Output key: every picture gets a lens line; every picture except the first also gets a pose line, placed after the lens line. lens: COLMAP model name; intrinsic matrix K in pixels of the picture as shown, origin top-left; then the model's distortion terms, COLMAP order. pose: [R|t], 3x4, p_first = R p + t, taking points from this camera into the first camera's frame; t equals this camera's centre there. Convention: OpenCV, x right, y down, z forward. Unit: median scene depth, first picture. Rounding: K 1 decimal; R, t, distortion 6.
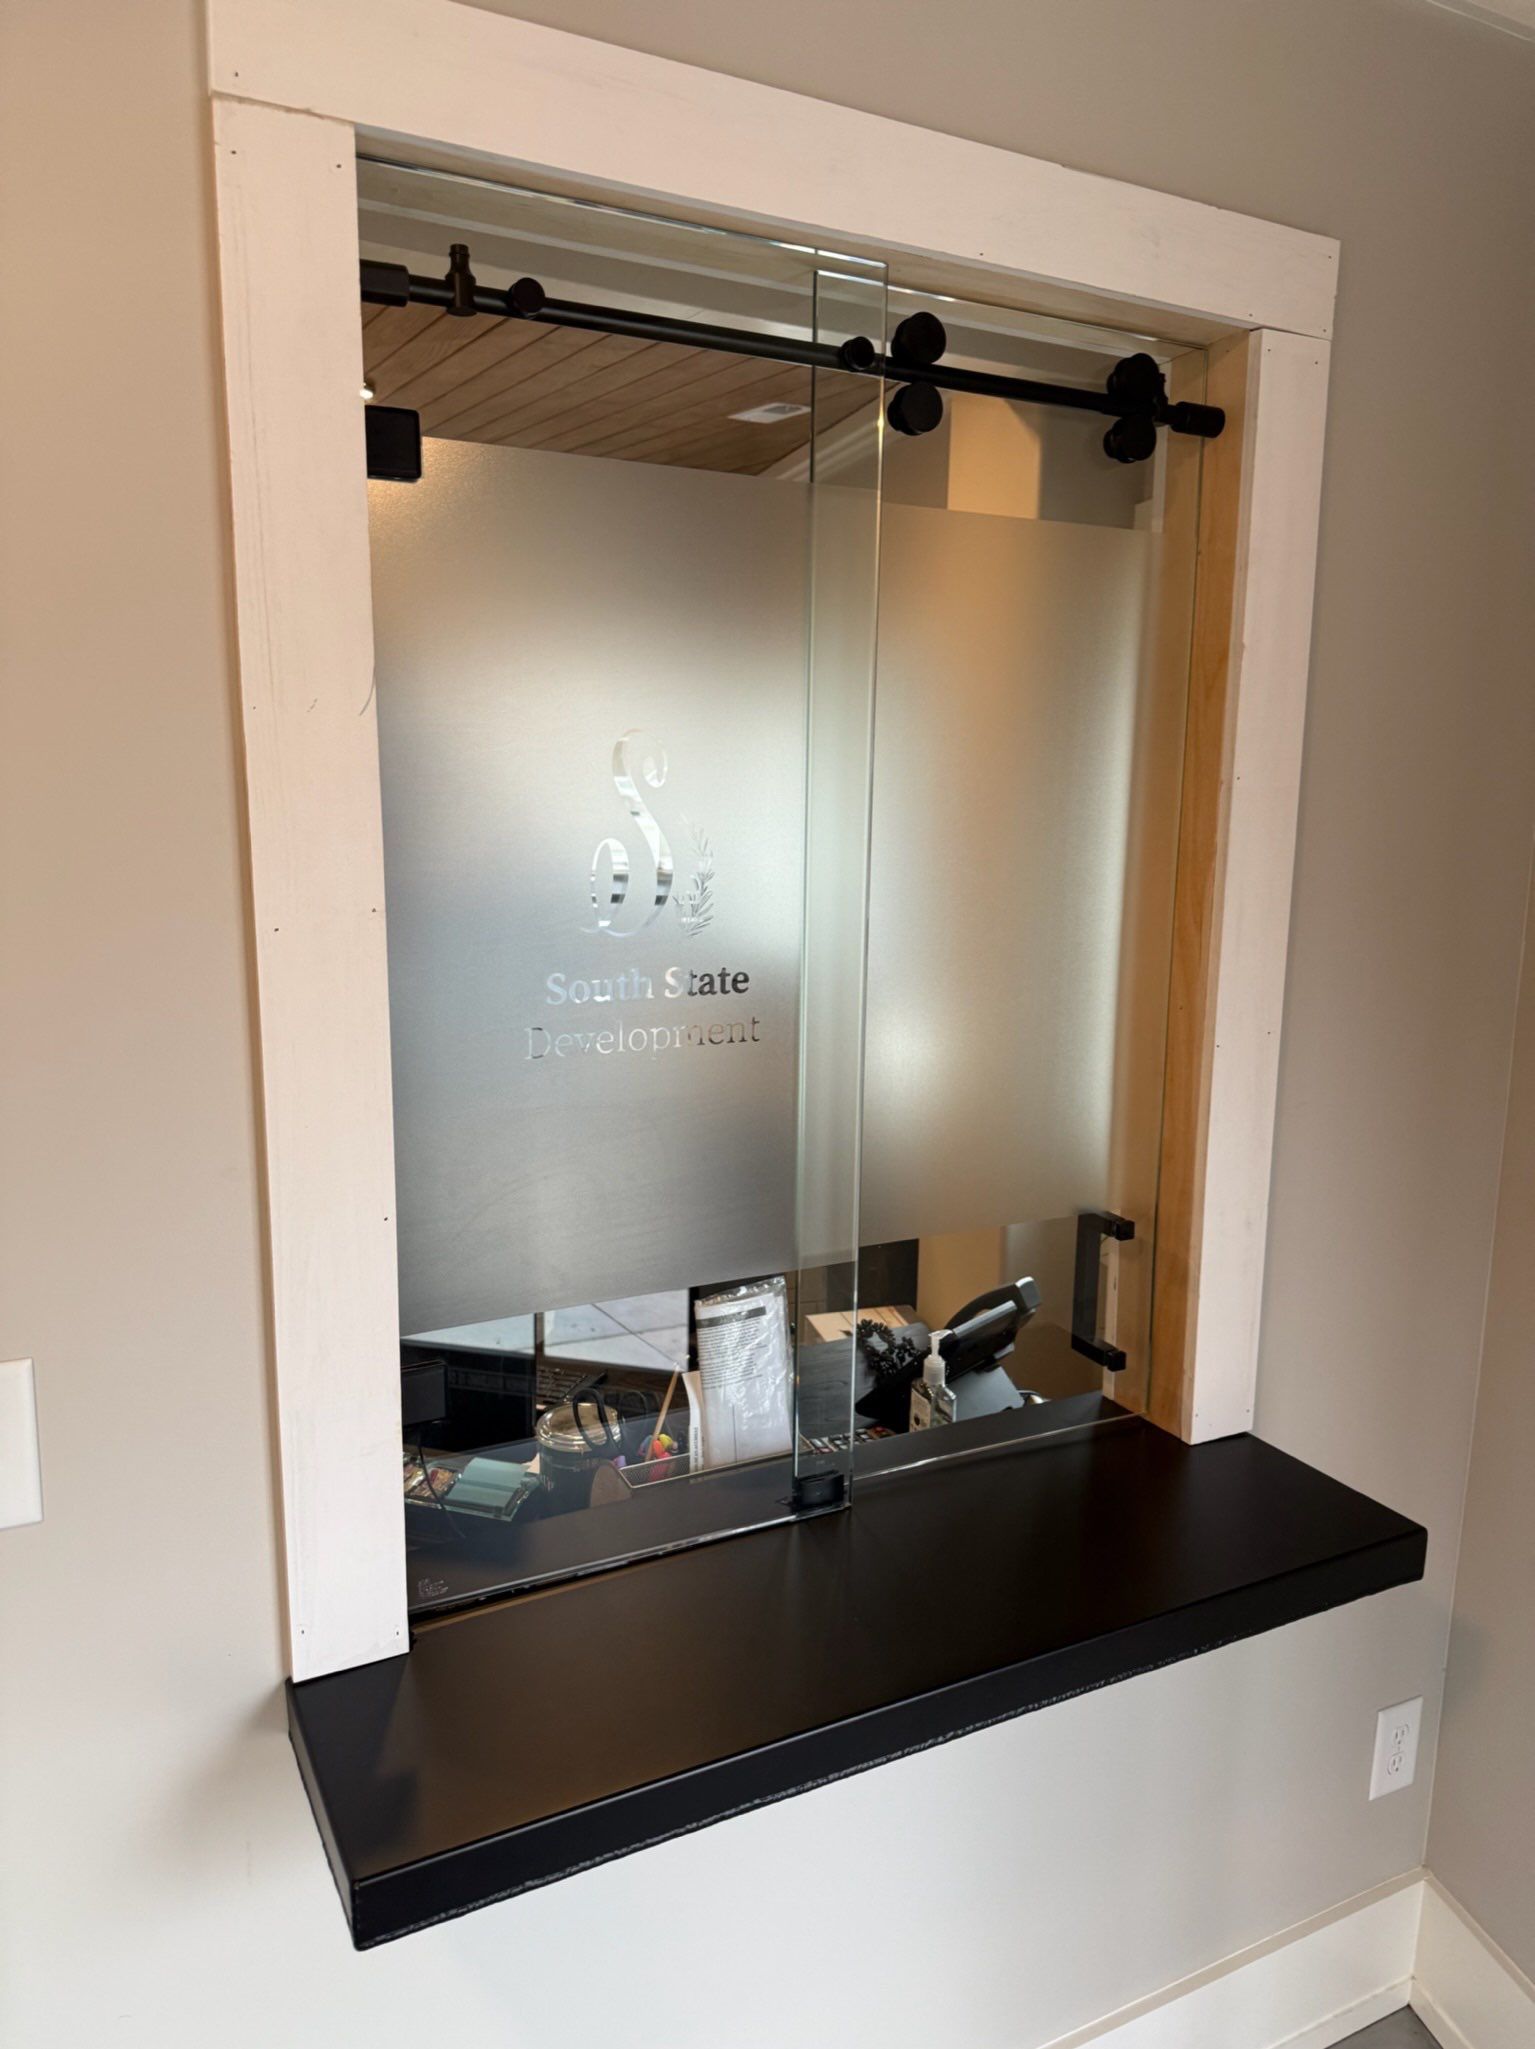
lens RADIAL K [[1526.8, 0, 771.8], [0, 1526.8, 1034.6], [0, 0, 1]] dist [0.002928, 0.034153]
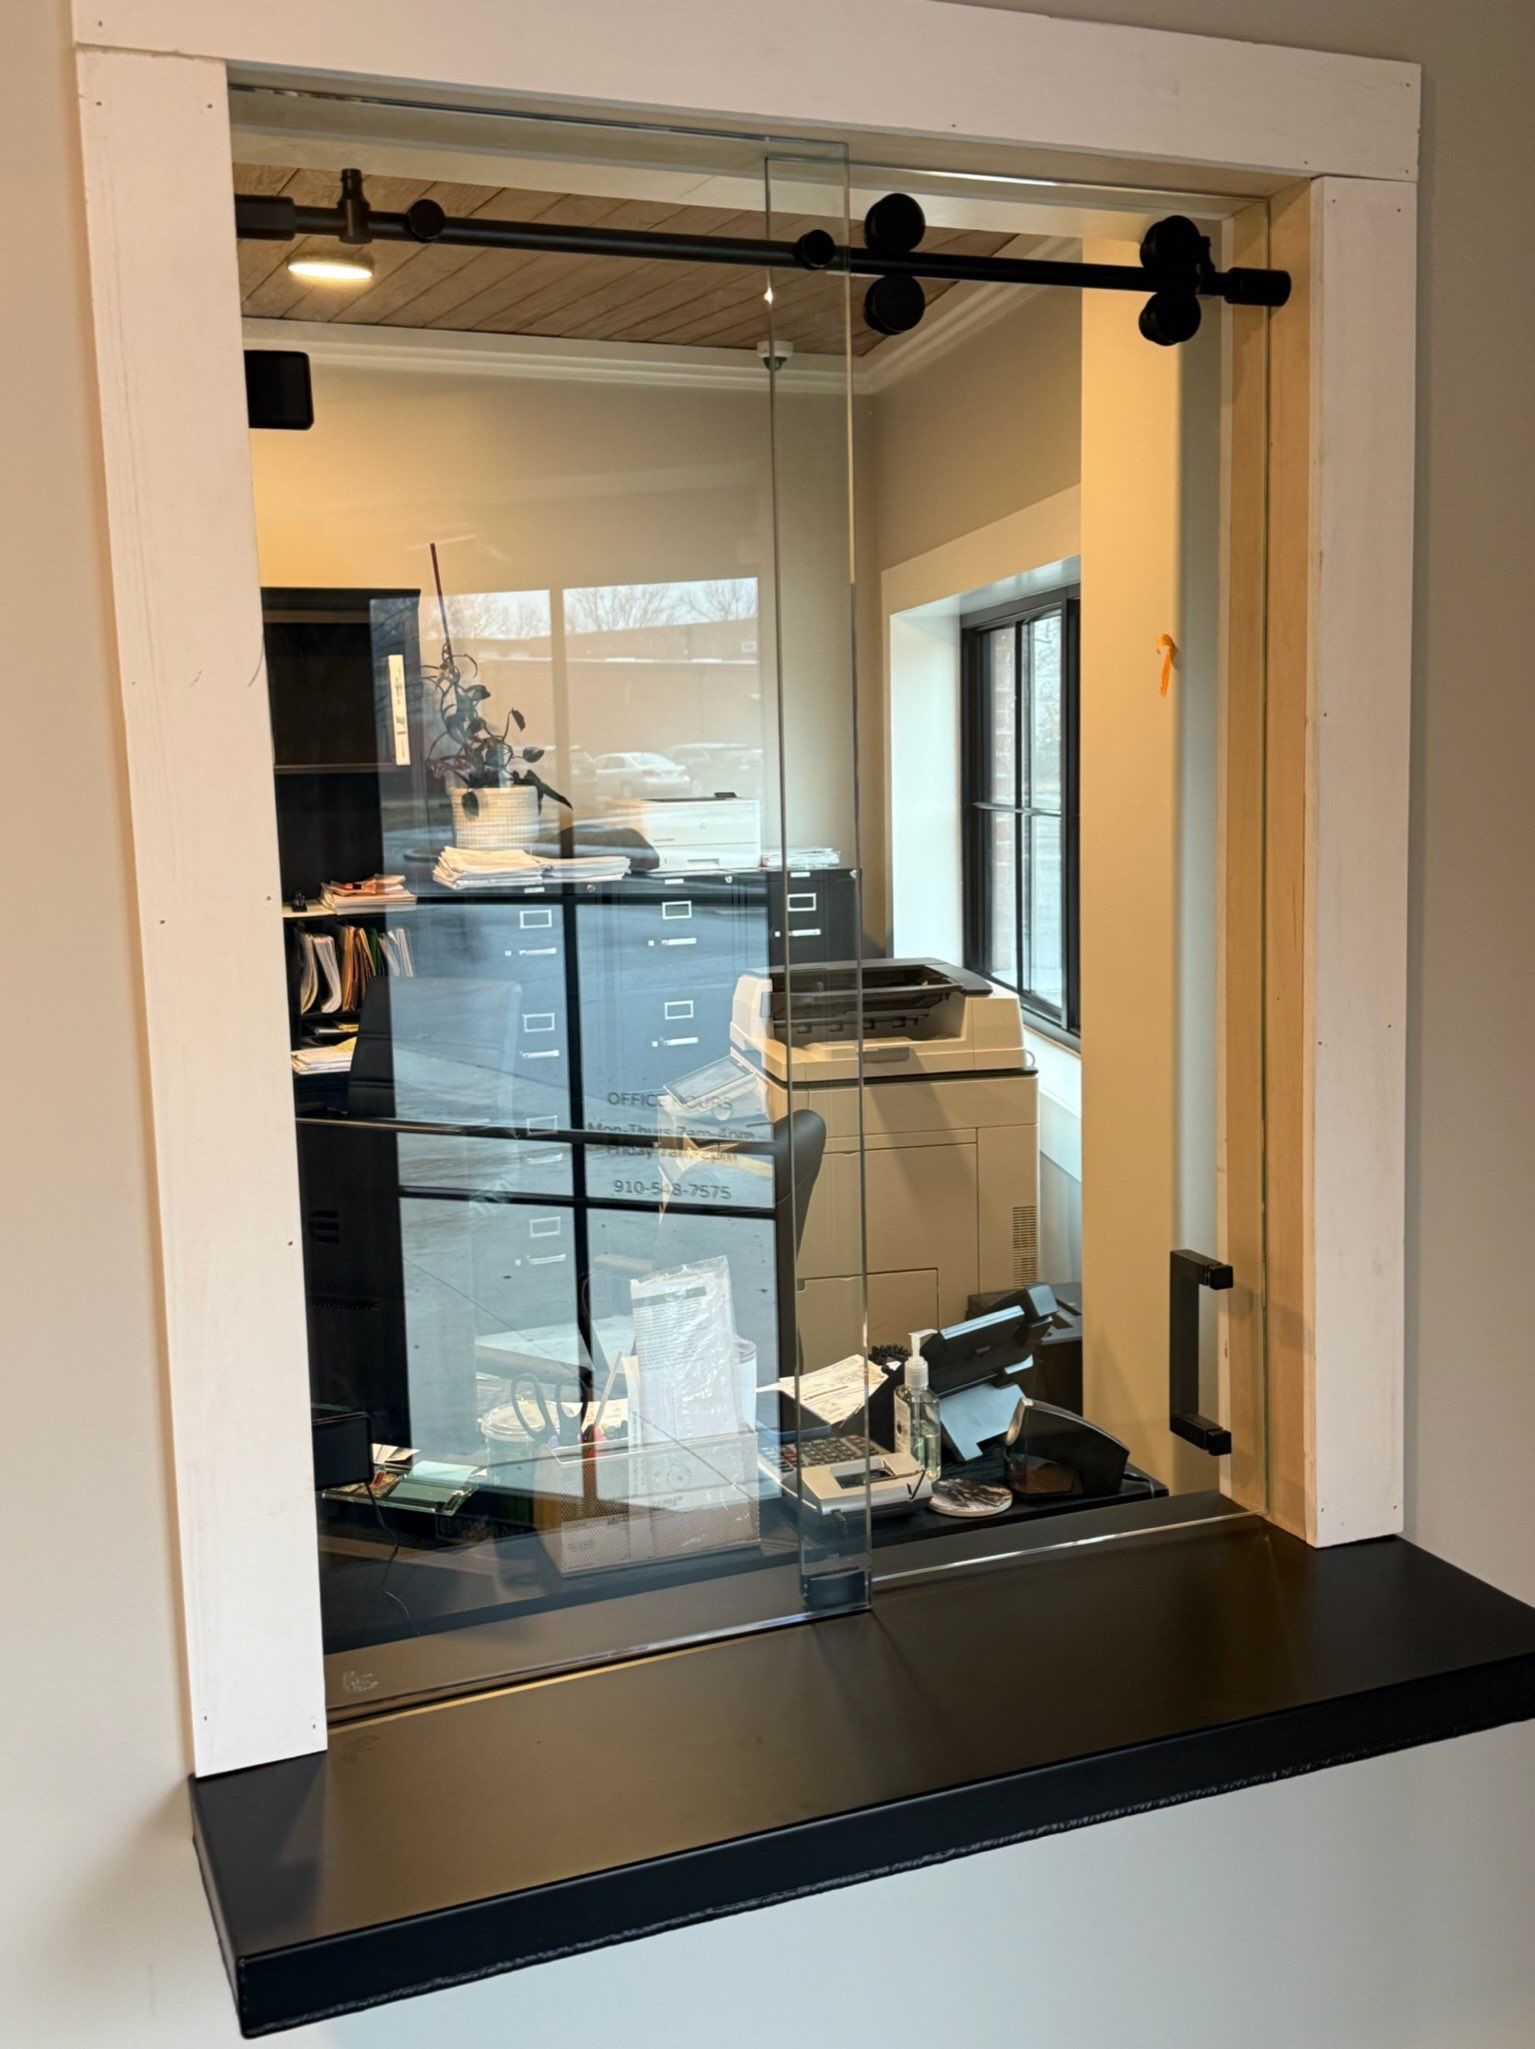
lens RADIAL K [[2180.9, 0, 766.0], [0, 2180.9, 1017.4], [0, 0, 1]] dist [0.048464, 0.003942]
pose [[0.993660, -0.026210, -0.109326, 0.151569], [0.021430, 0.998772, -0.044670, 0.046664], [0.110363, 0.042044, 0.993002, -0.222372]]
